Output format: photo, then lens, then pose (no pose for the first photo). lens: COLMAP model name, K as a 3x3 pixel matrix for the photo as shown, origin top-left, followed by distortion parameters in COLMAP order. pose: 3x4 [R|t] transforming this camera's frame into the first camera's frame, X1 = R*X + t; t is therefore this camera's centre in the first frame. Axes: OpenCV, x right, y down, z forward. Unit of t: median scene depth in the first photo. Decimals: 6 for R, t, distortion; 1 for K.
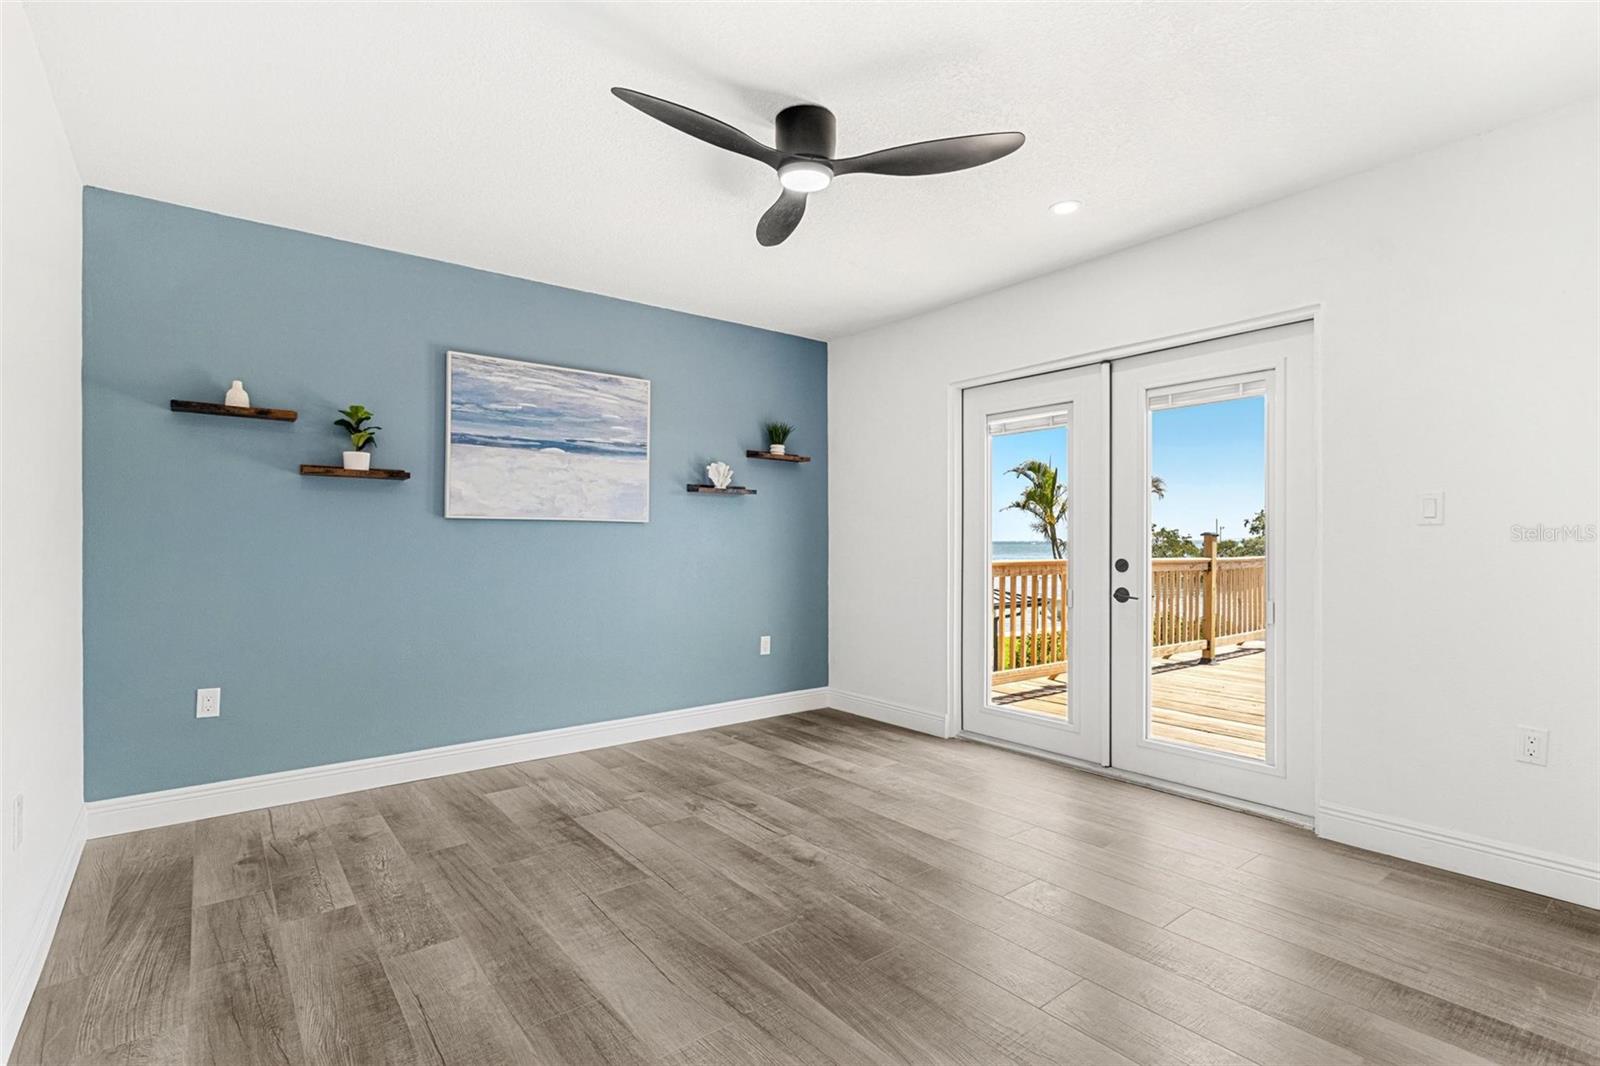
lens RADIAL K [[751.9, 0, 794.7], [0, 751.9, 538.7], [0, 0, 1]] dist [0.002439, -0.000409]
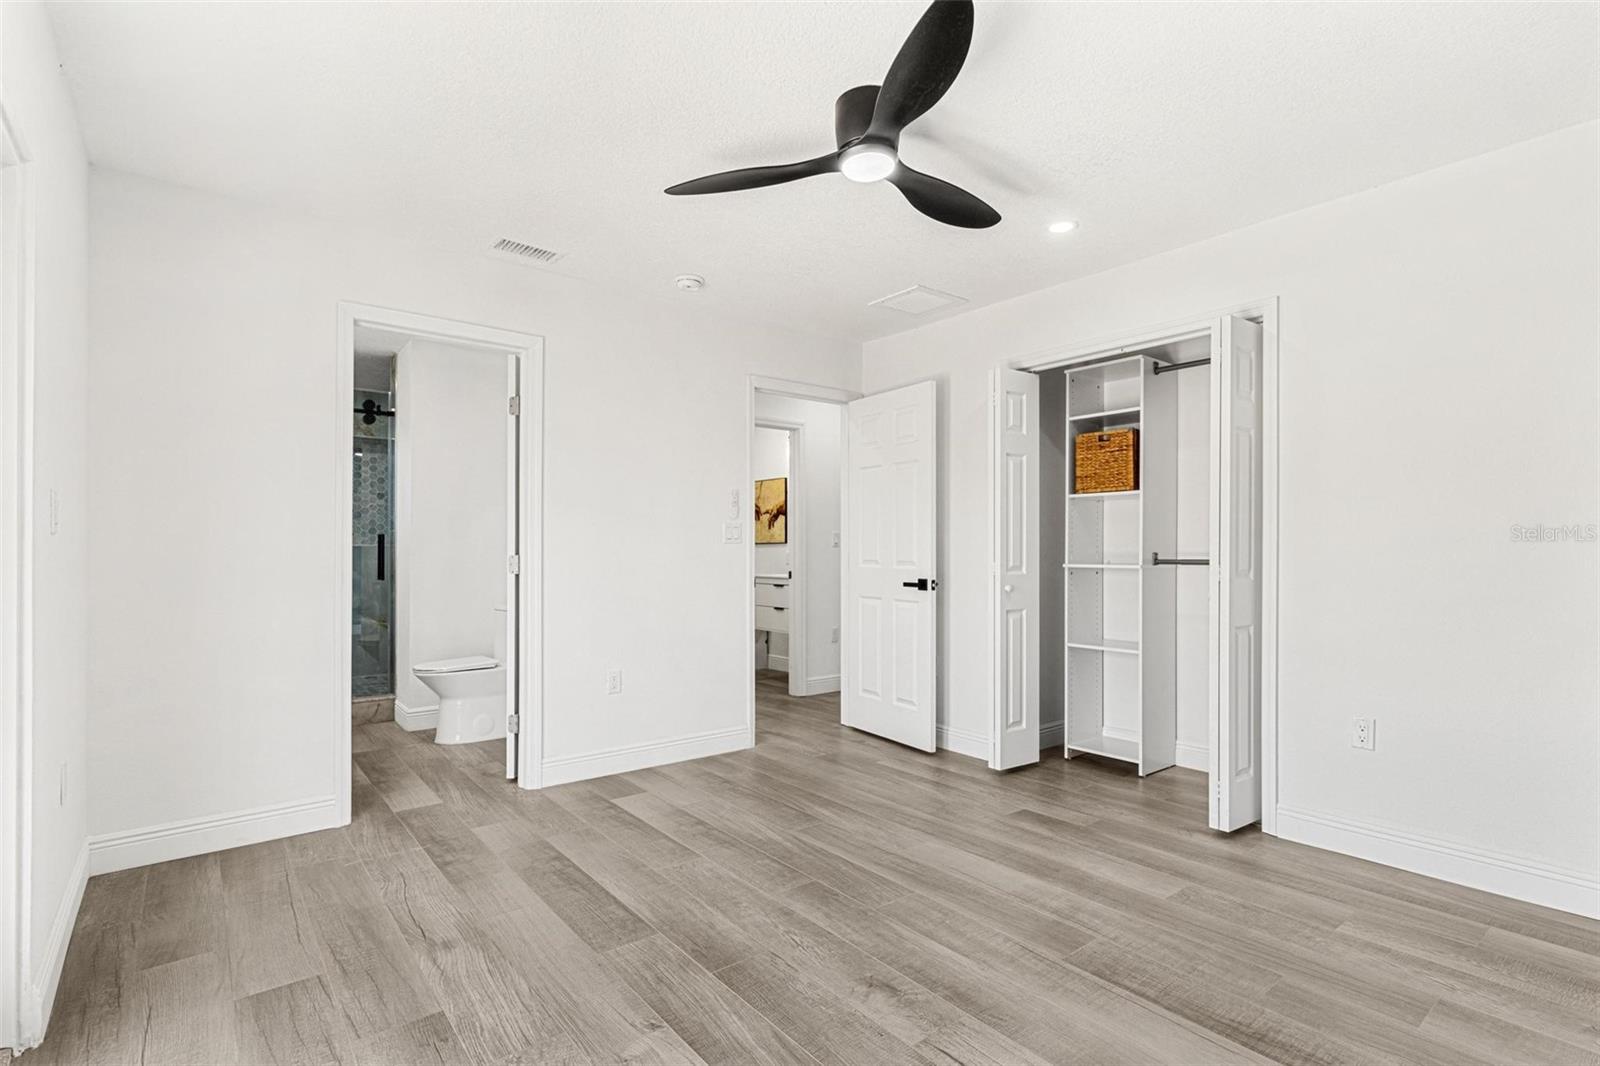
lens RADIAL K [[751.9, 0, 799.0], [0, 751.9, 542.6], [0, 0, 1]] dist [0.002439, -0.000409]
pose [[-0.999855, 0.001792, -0.016907, 0.114479], [0.002016, 0.999910, -0.013248, 0.002233], [0.016882, -0.013280, -0.999769, 1.896806]]
